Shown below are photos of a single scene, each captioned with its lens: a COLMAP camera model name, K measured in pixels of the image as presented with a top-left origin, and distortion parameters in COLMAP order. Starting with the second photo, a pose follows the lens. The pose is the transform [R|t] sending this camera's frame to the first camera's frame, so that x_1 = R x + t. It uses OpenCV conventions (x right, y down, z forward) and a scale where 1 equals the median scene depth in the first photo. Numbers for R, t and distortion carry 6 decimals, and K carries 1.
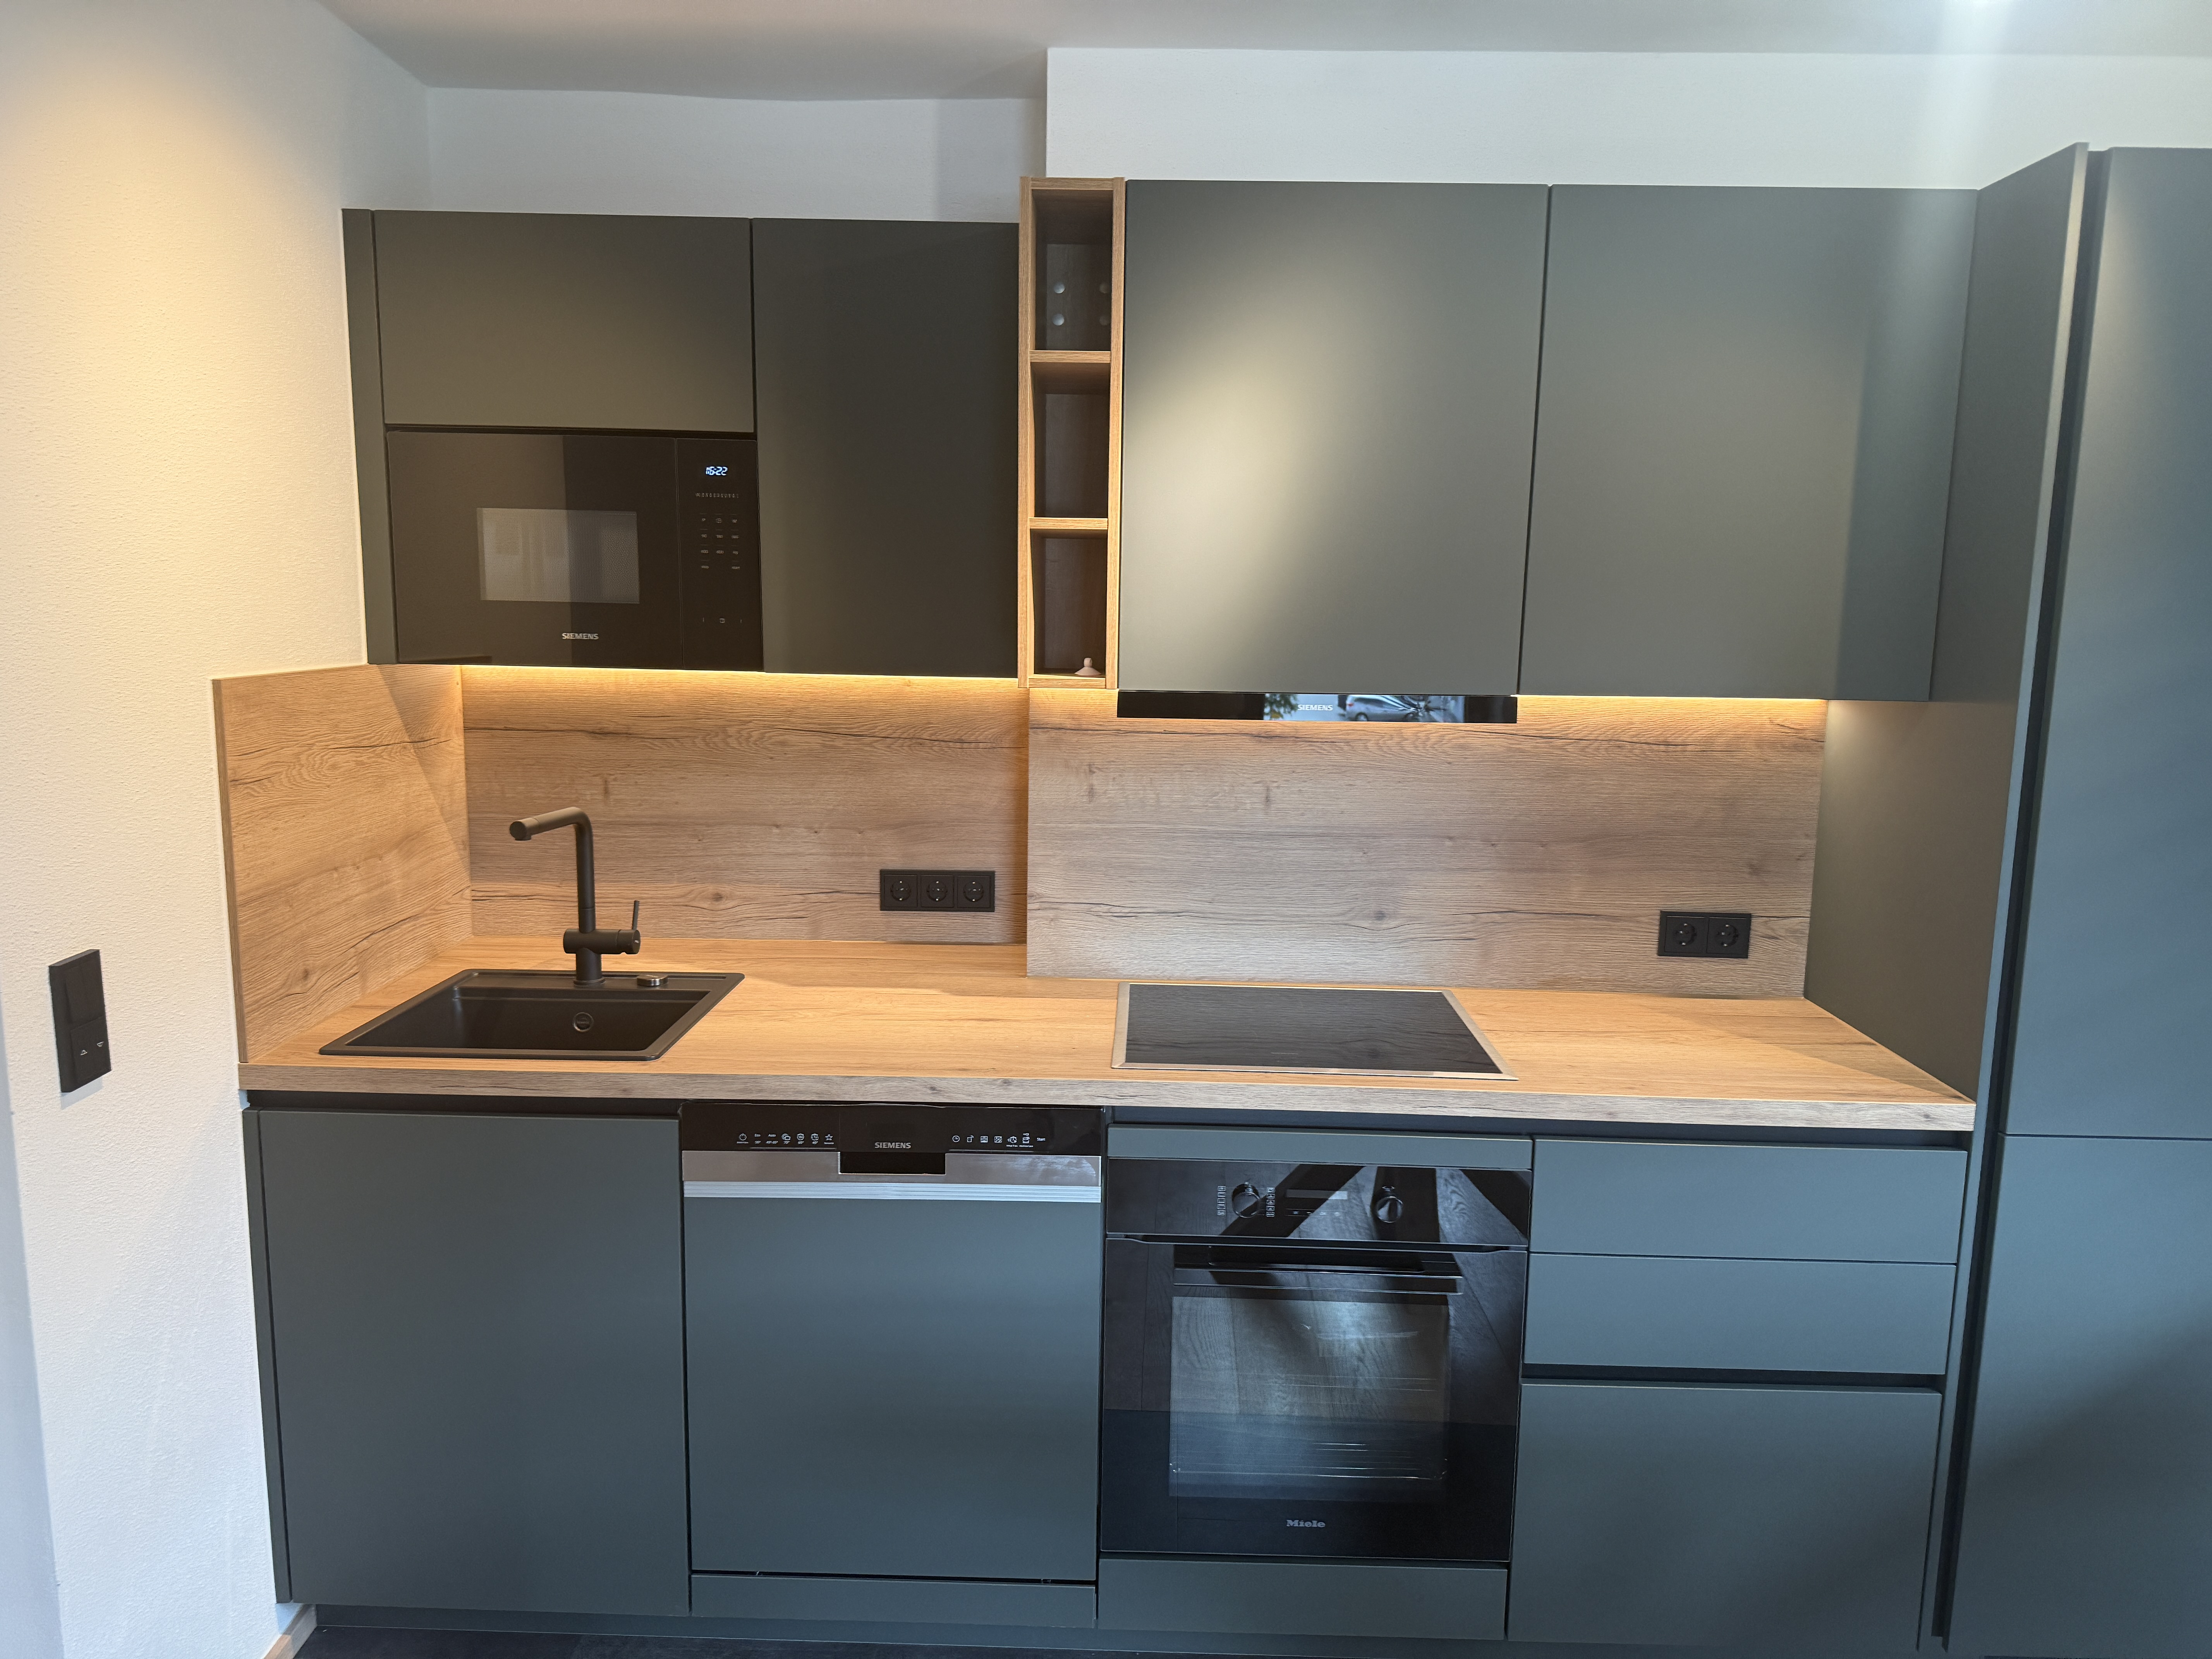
lens RADIAL K [[1531.9, 0, 1106.0], [0, 1531.9, 829.5], [0, 0, 1]] dist [0.133526, -0.201059]
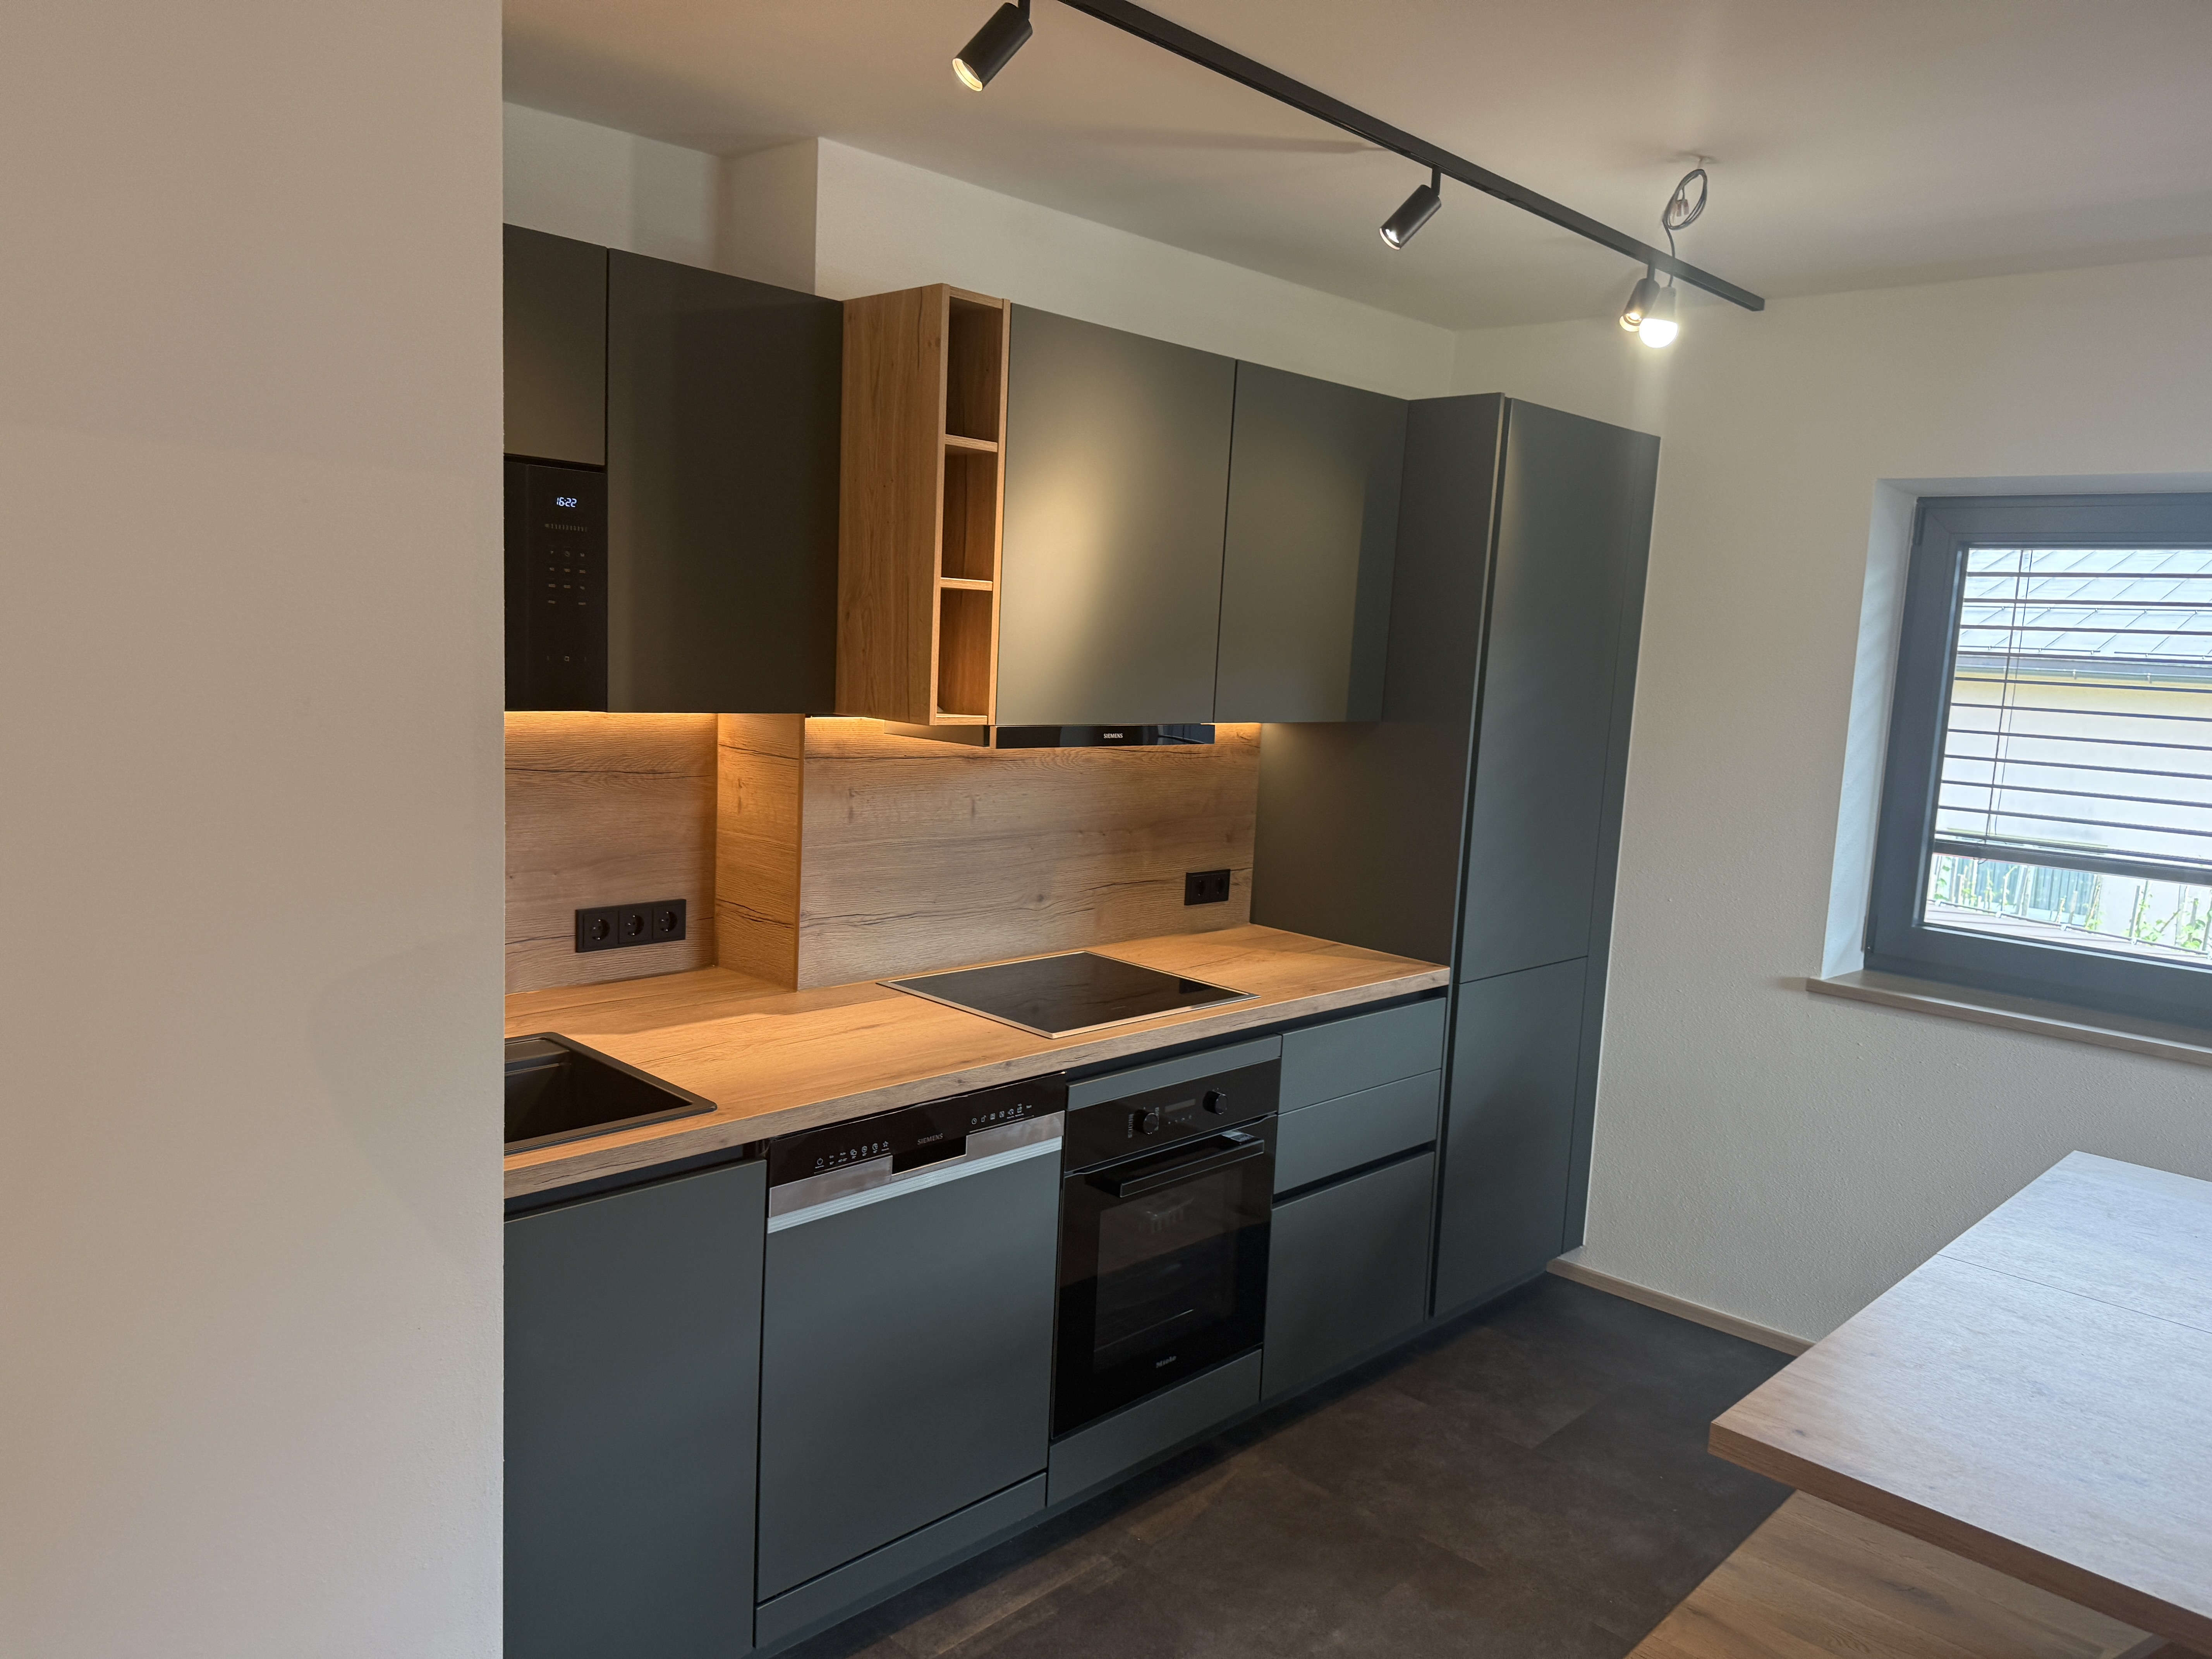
lens RADIAL K [[1531.9, 0, 1106.0], [0, 1531.9, 829.5], [0, 0, 1]] dist [0.133526, -0.201059]
pose [[0.697974, -0.072917, 0.712401, -0.681924], [0.065657, 0.997129, 0.037733, -0.043814], [-0.713107, 0.020438, 0.700757, 0.097642]]
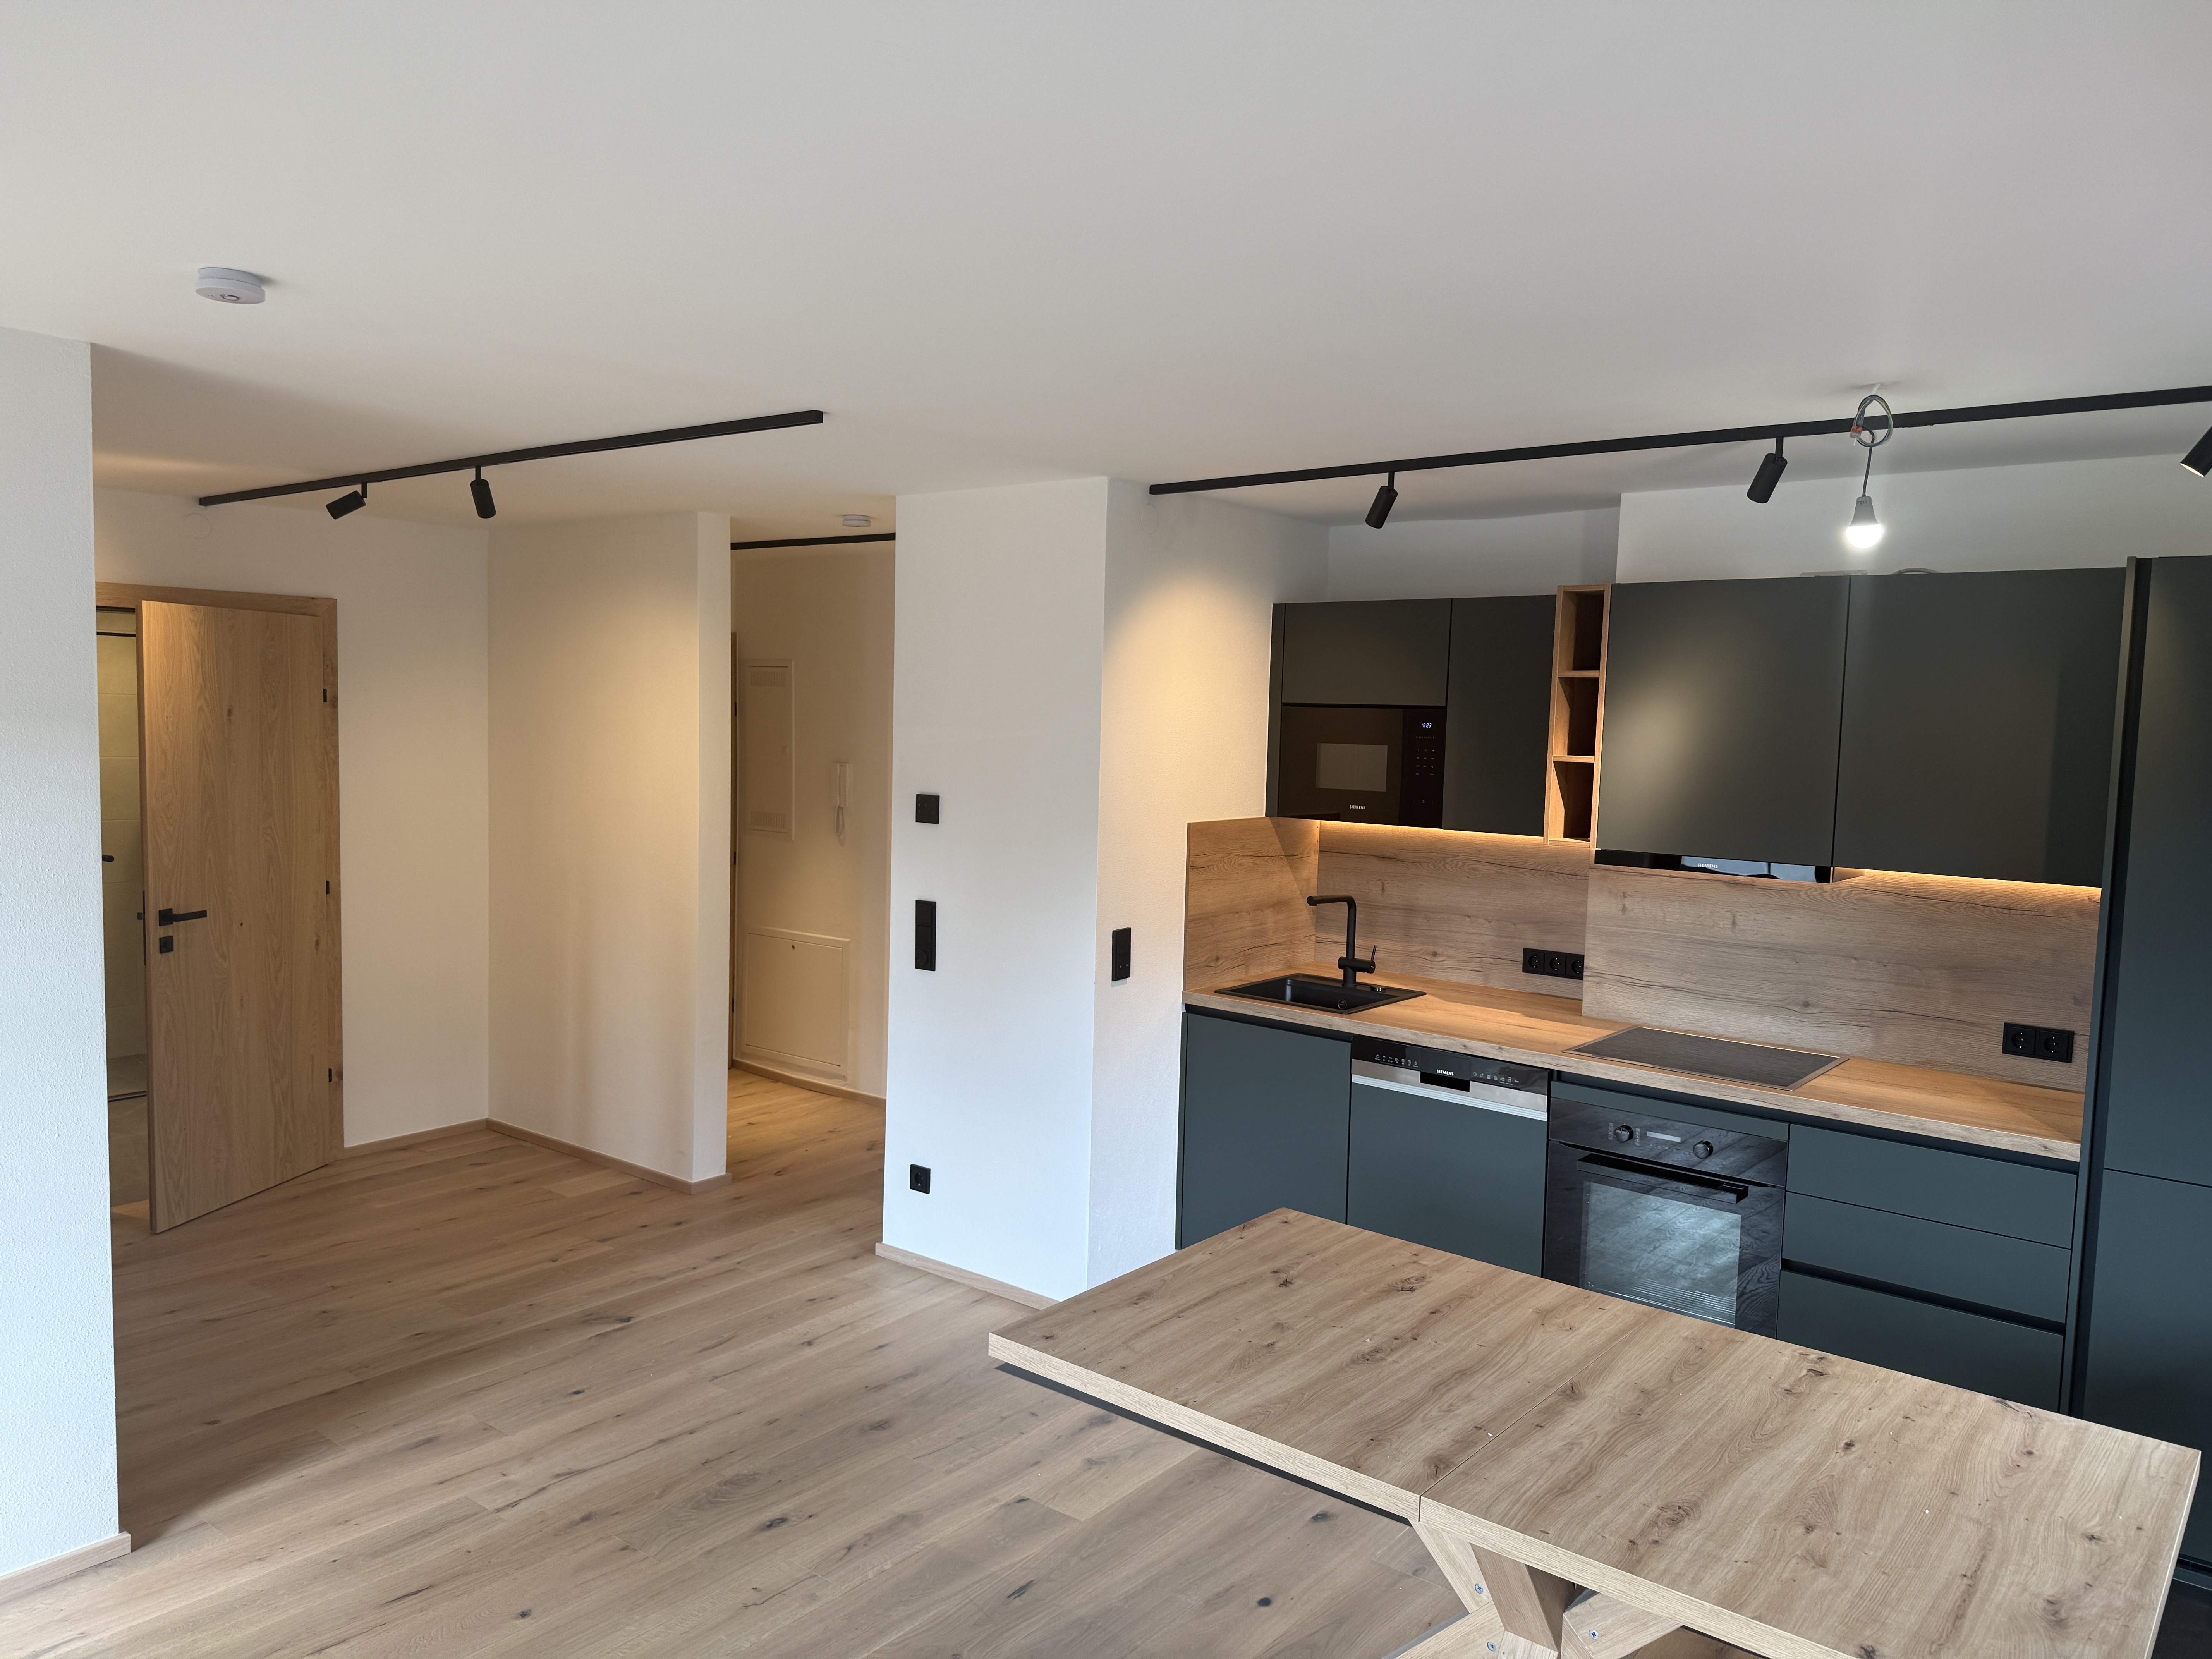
lens RADIAL K [[1507.8, 0, 1106.0], [0, 1507.8, 829.5], [0, 0, 1]] dist [-0.004036, -0.000379]
pose [[0.783029, 0.050598, -0.619924, 0.574511], [-0.103816, 0.993336, -0.050055, 0.031137], [0.613261, 0.103553, 0.783063, -0.659637]]
